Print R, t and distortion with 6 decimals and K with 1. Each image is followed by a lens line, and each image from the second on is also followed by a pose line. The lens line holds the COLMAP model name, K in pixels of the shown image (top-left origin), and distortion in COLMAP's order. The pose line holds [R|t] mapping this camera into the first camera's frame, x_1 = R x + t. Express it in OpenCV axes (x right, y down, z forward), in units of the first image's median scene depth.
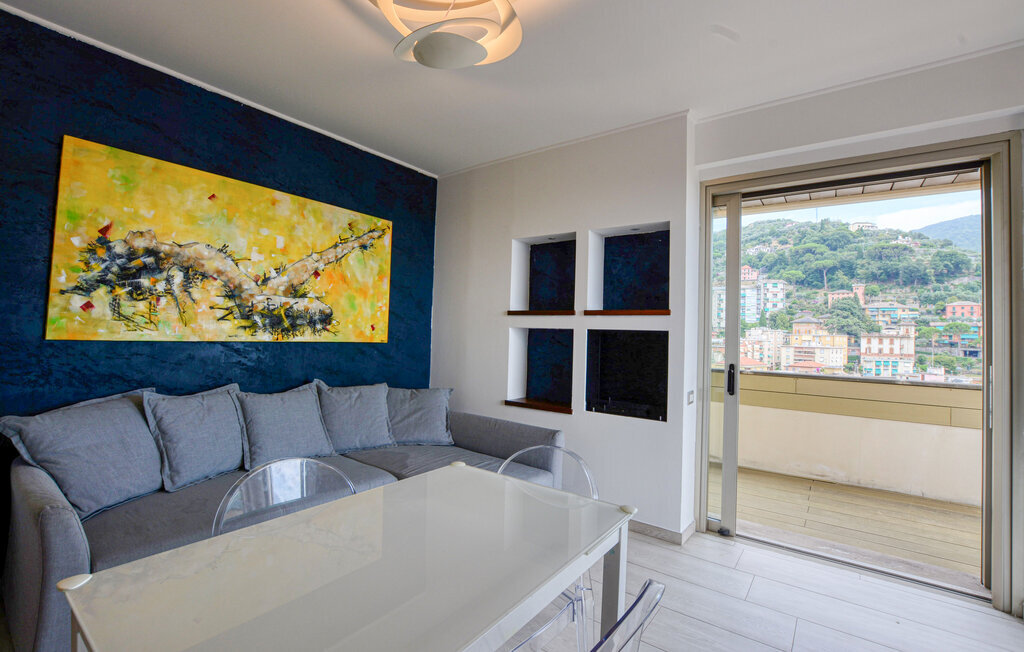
lens RADIAL K [[447.3, 0, 511.2], [0, 447.3, 315.2], [0, 0, 1]] dist [-0.041211, 0.000030]
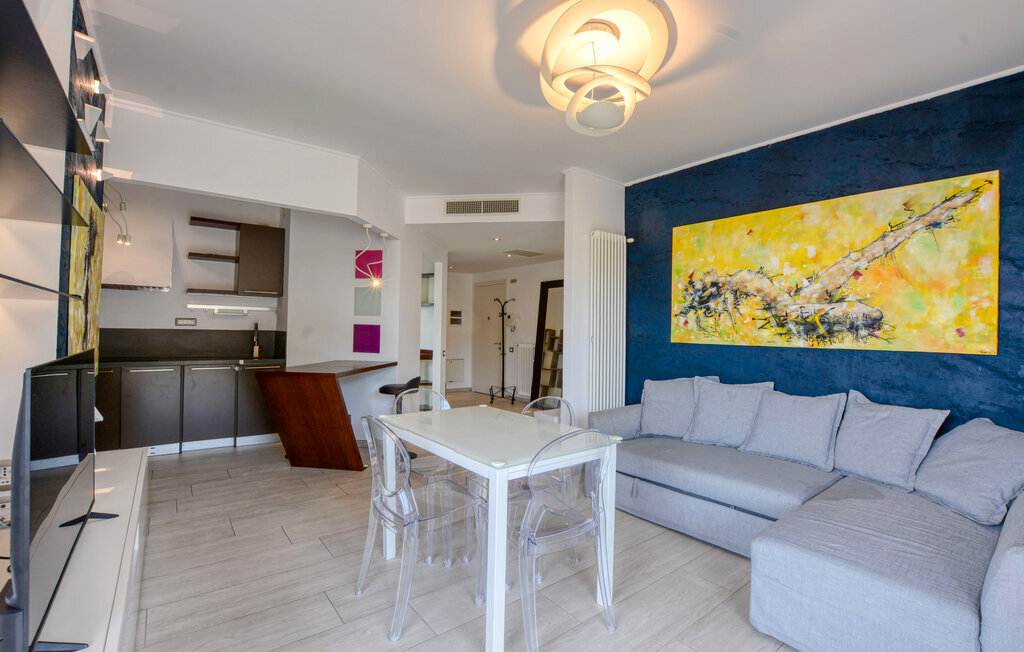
lens RADIAL K [[458.8, 0, 509.9], [0, 458.8, 318.0], [0, 0, 1]] dist [-0.041449, 0.006435]
pose [[-0.284544, -0.059495, -0.956815, 0.695187], [0.010312, 0.997825, -0.065112, 0.052595], [0.958608, -0.028394, -0.283311, 0.633977]]
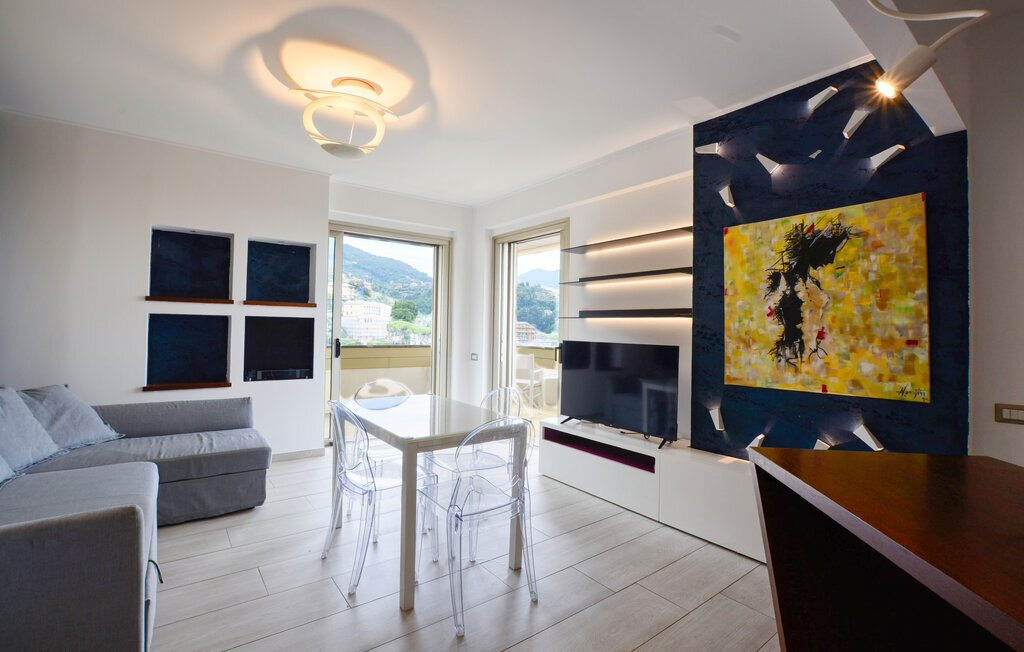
lens RADIAL K [[458.8, 0, 509.9], [0, 458.8, 318.0], [0, 0, 1]] dist [-0.041449, 0.006435]
pose [[0.287797, -0.005886, 0.957673, -0.914039], [-0.044842, 0.998801, 0.019615, -0.022673], [-0.956641, -0.048589, 0.287188, -0.064248]]
